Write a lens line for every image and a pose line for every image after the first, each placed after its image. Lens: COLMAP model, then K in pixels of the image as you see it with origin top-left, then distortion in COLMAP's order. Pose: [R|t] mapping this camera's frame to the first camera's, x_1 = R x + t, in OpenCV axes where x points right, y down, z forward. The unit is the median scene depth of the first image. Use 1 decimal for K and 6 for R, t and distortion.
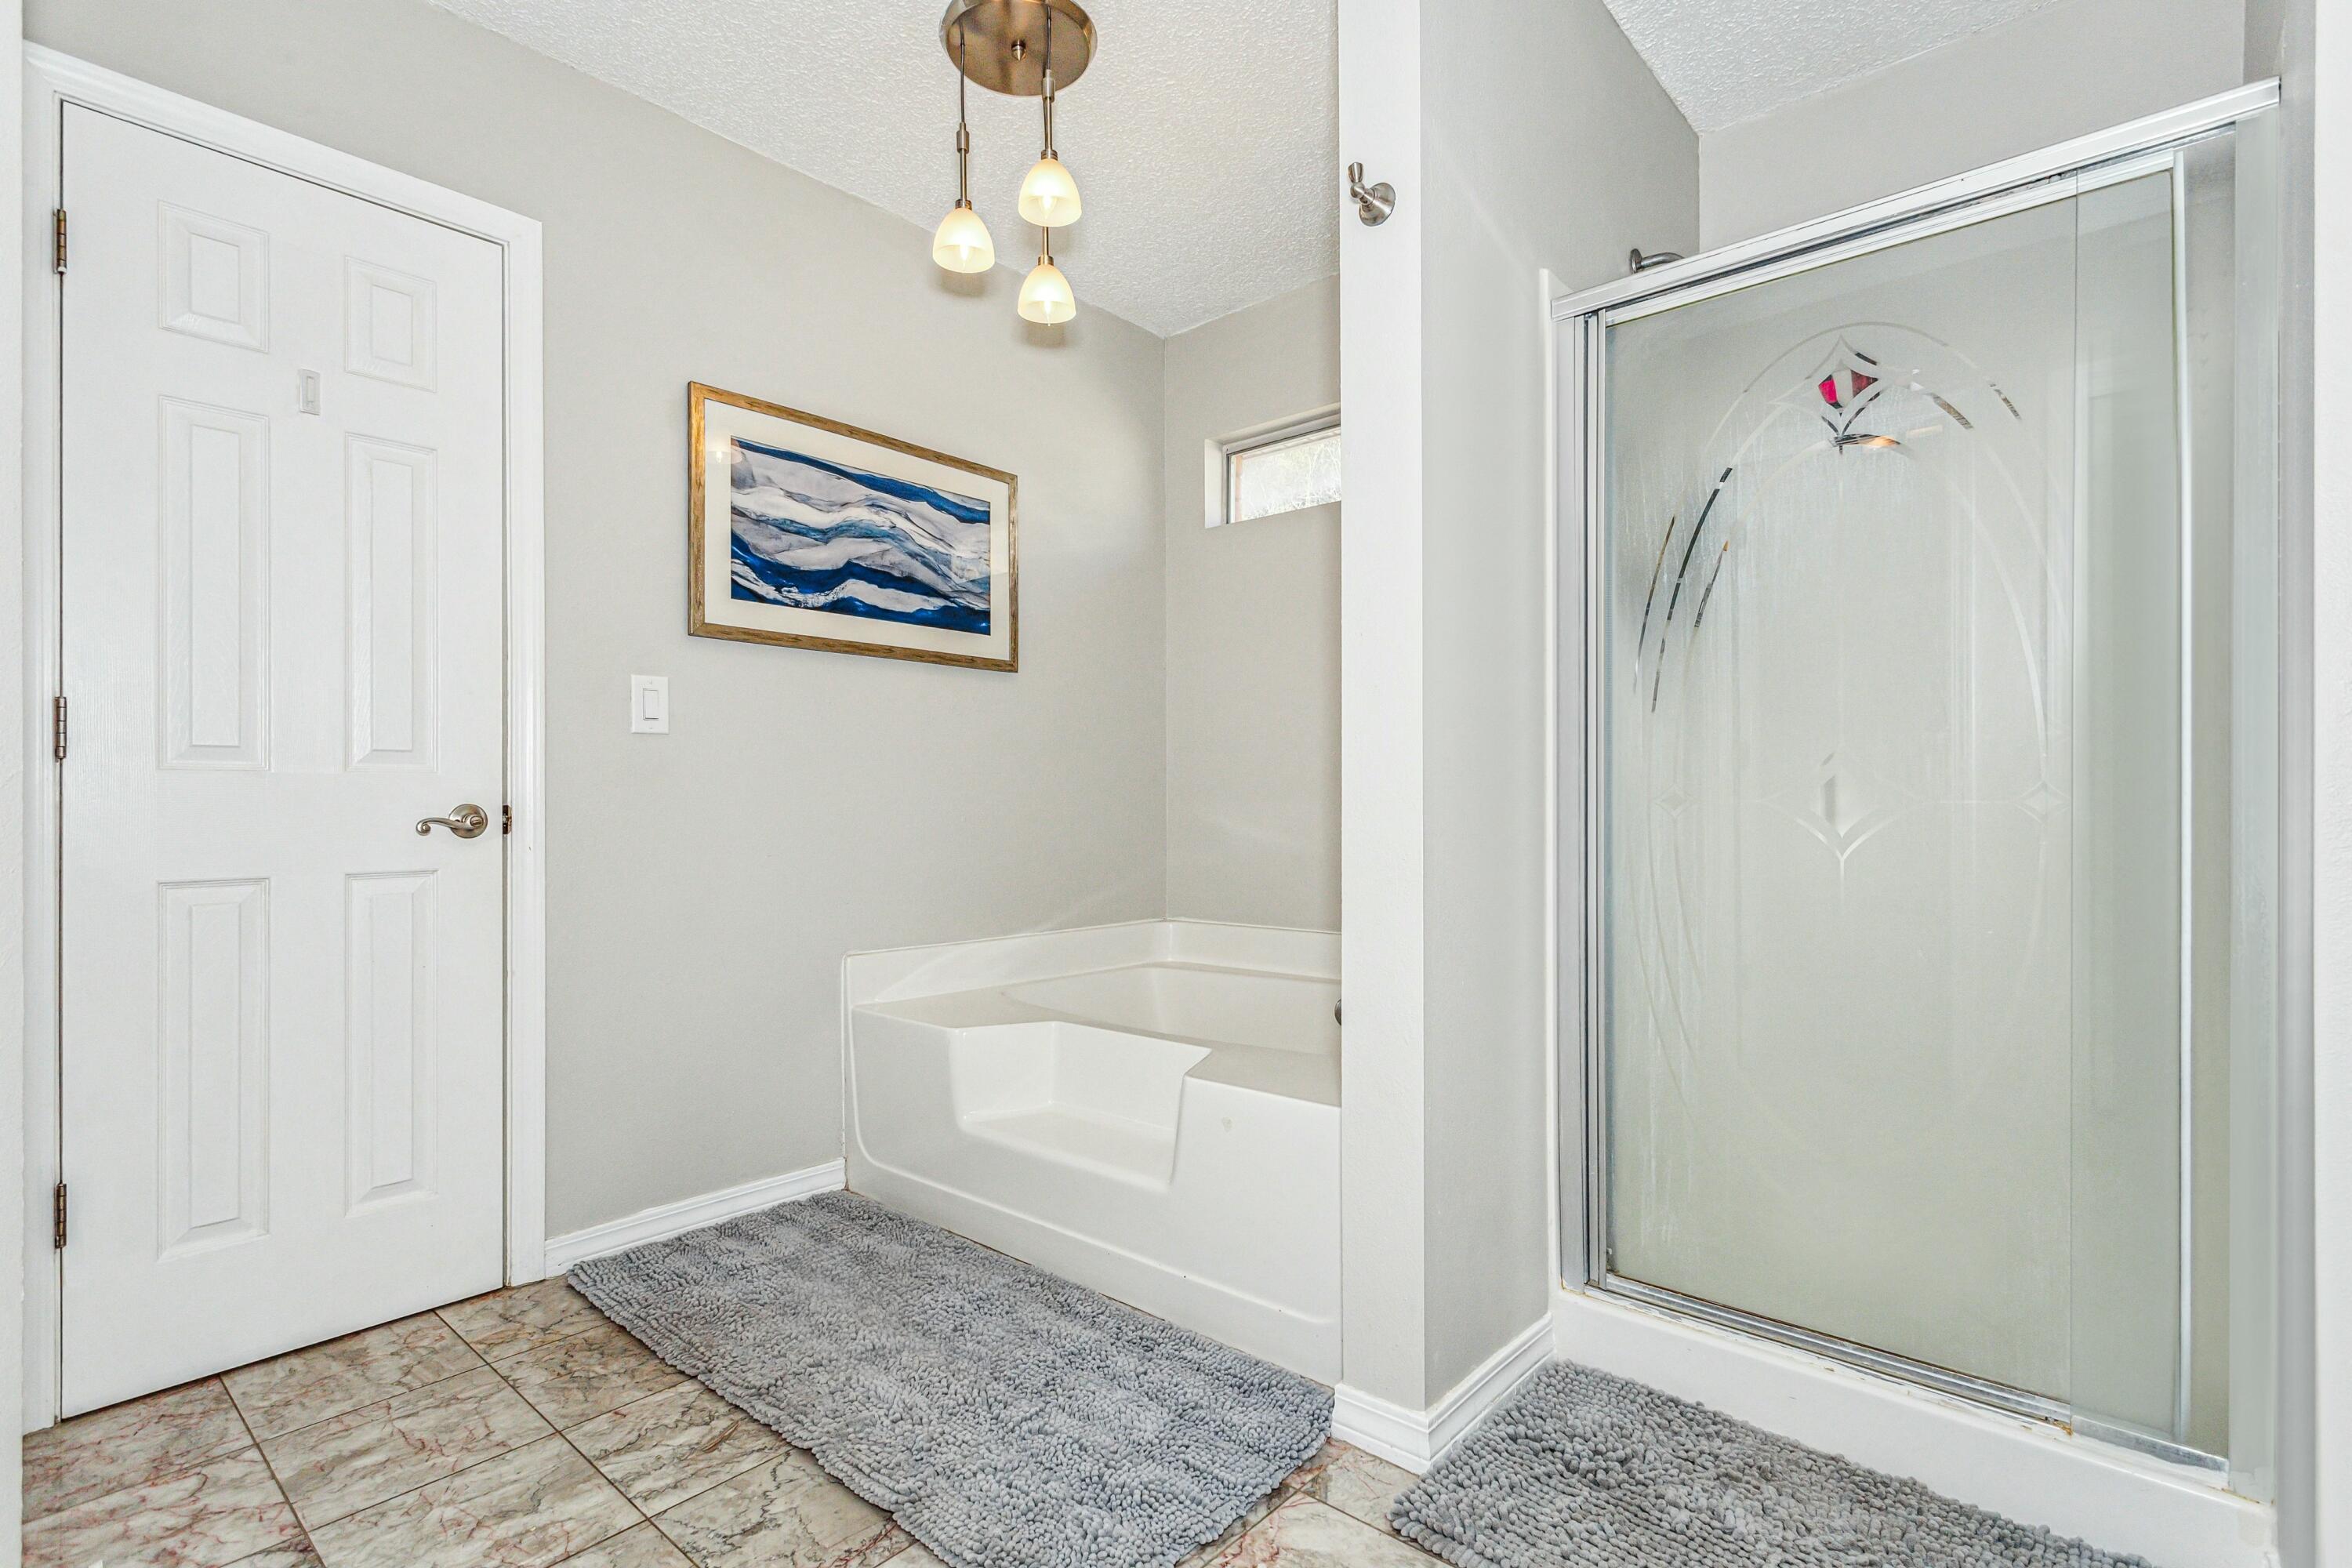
lens RADIAL K [[1152.3, 0, 1173.0], [0, 1152.3, 793.6], [0, 0, 1]] dist [0.003678, 0.000248]
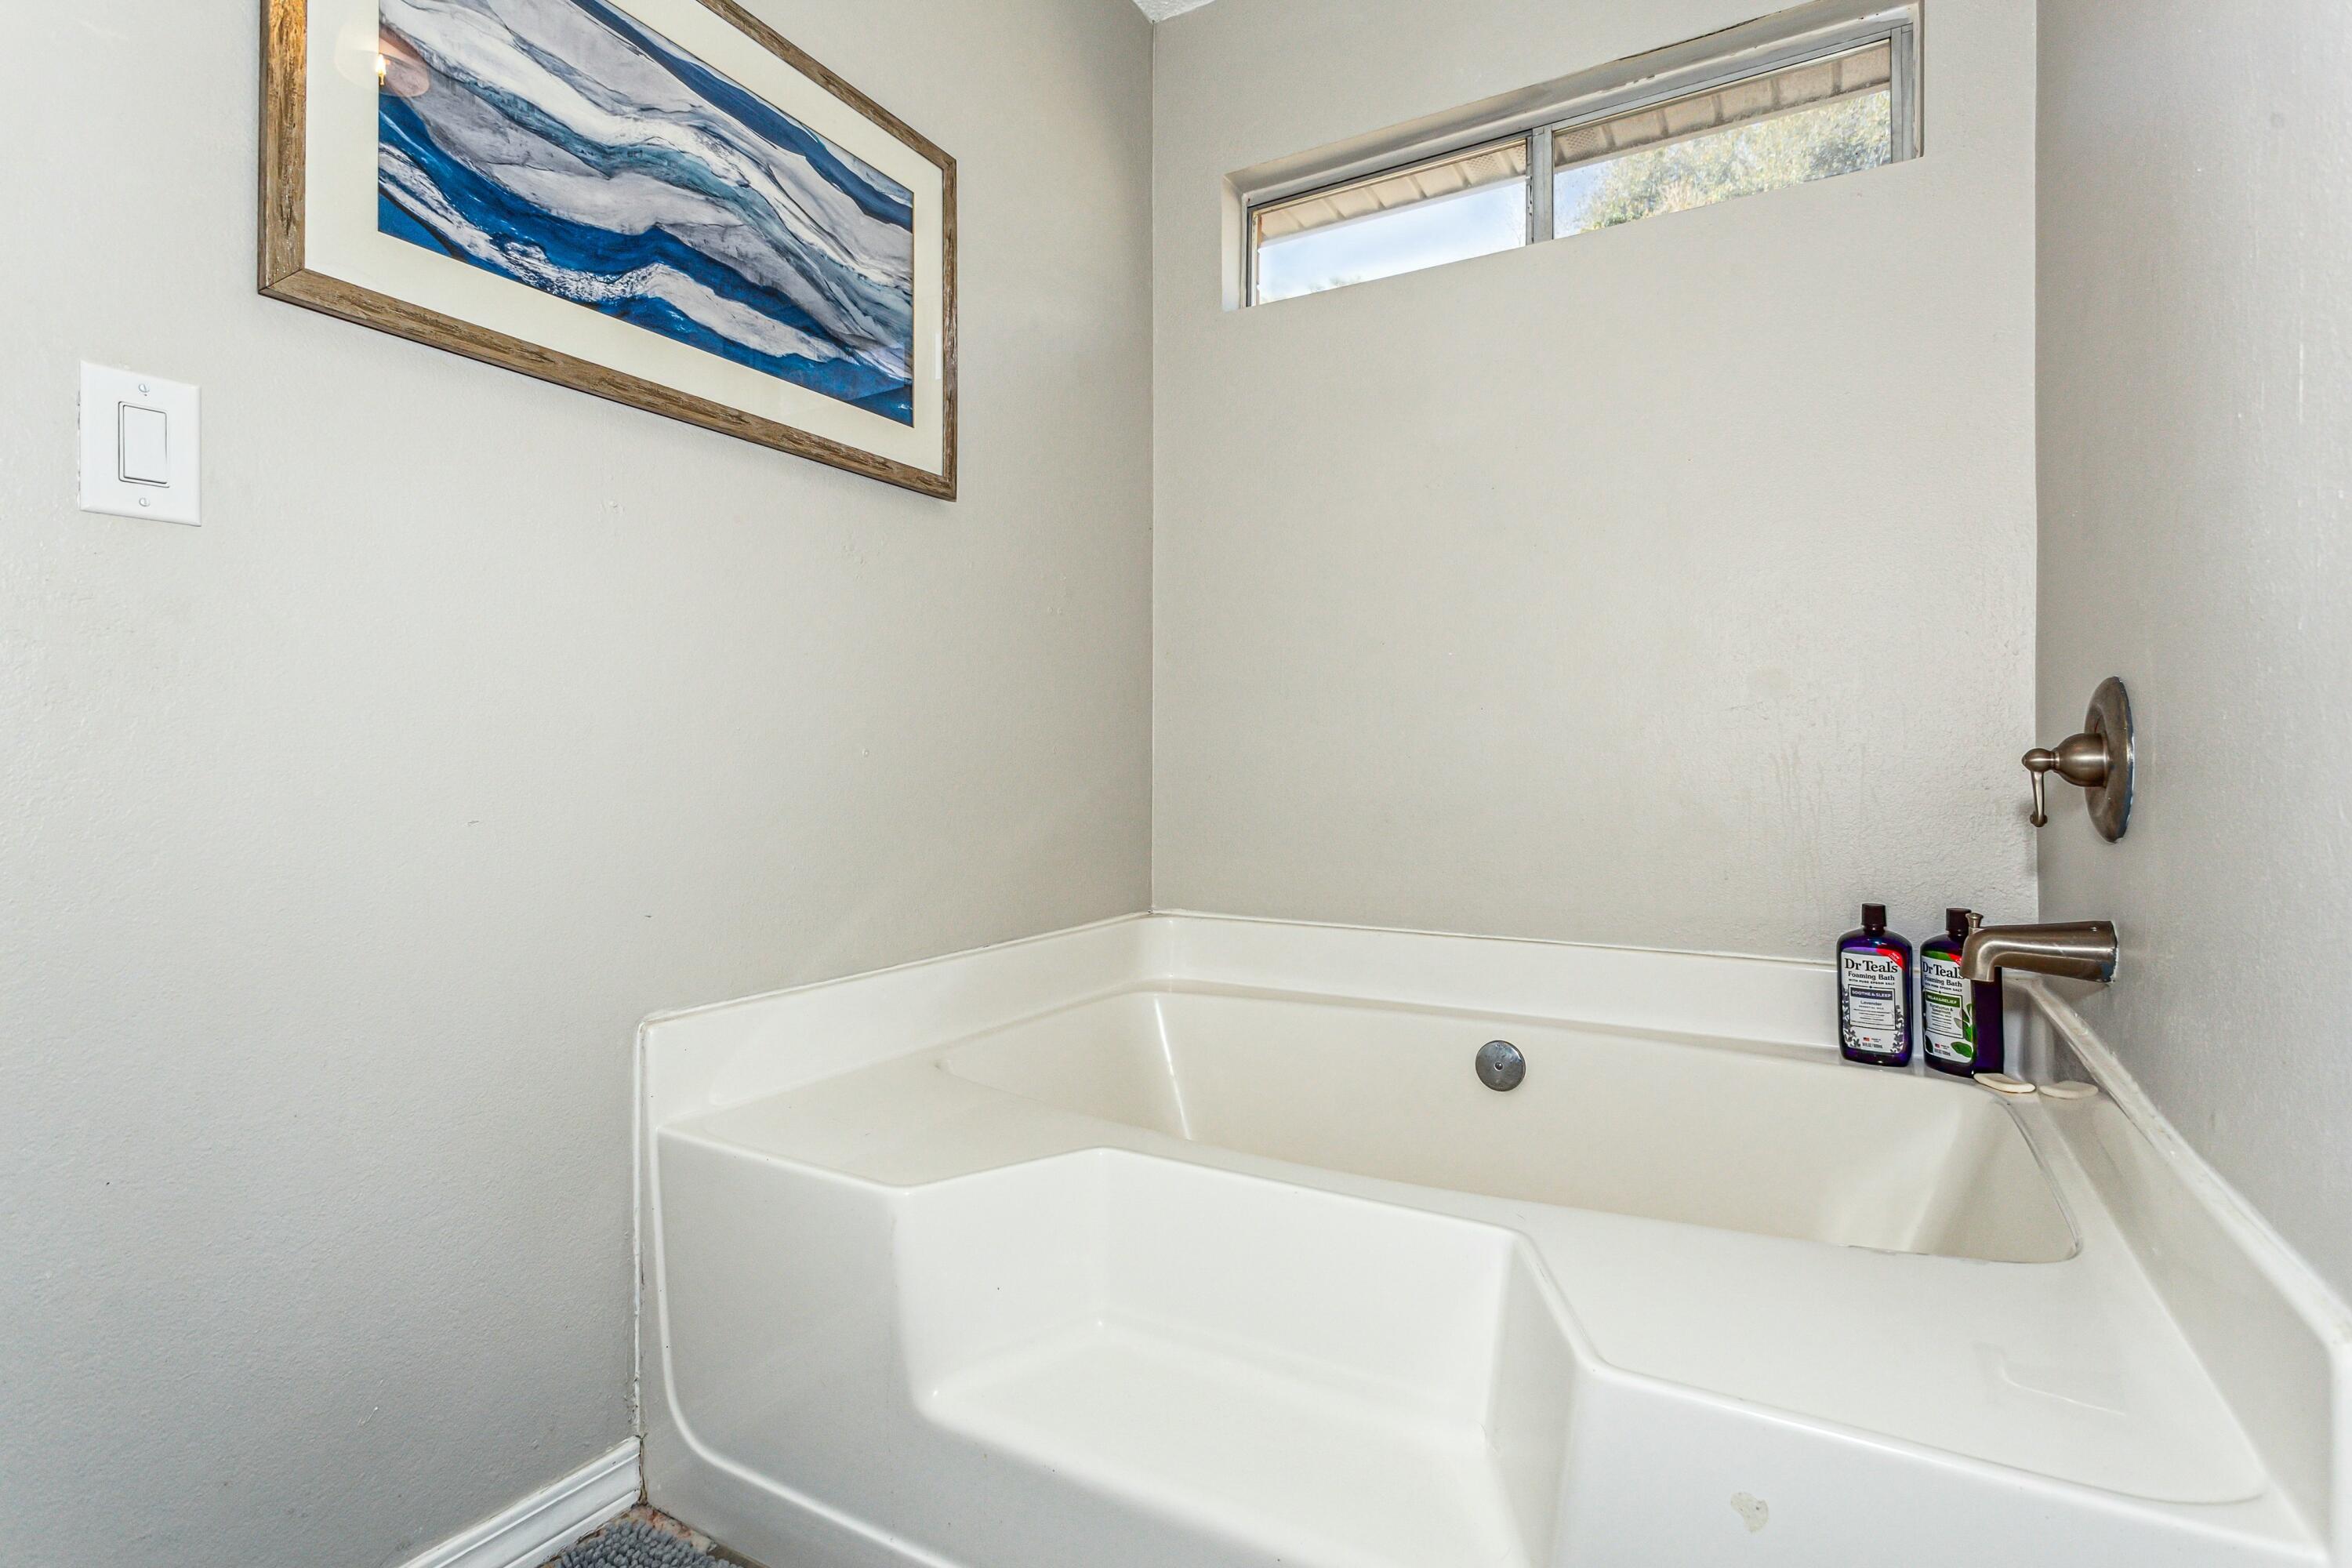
lens RADIAL K [[1152.3, 0, 1173.3], [0, 1152.3, 742.2], [0, 0, 1]] dist [0.003678, 0.000248]
pose [[0.981880, 0.003939, 0.189462, -0.152939], [-0.002088, 0.999948, -0.009967, 0.024333], [-0.189491, 0.009391, 0.981837, 0.463240]]
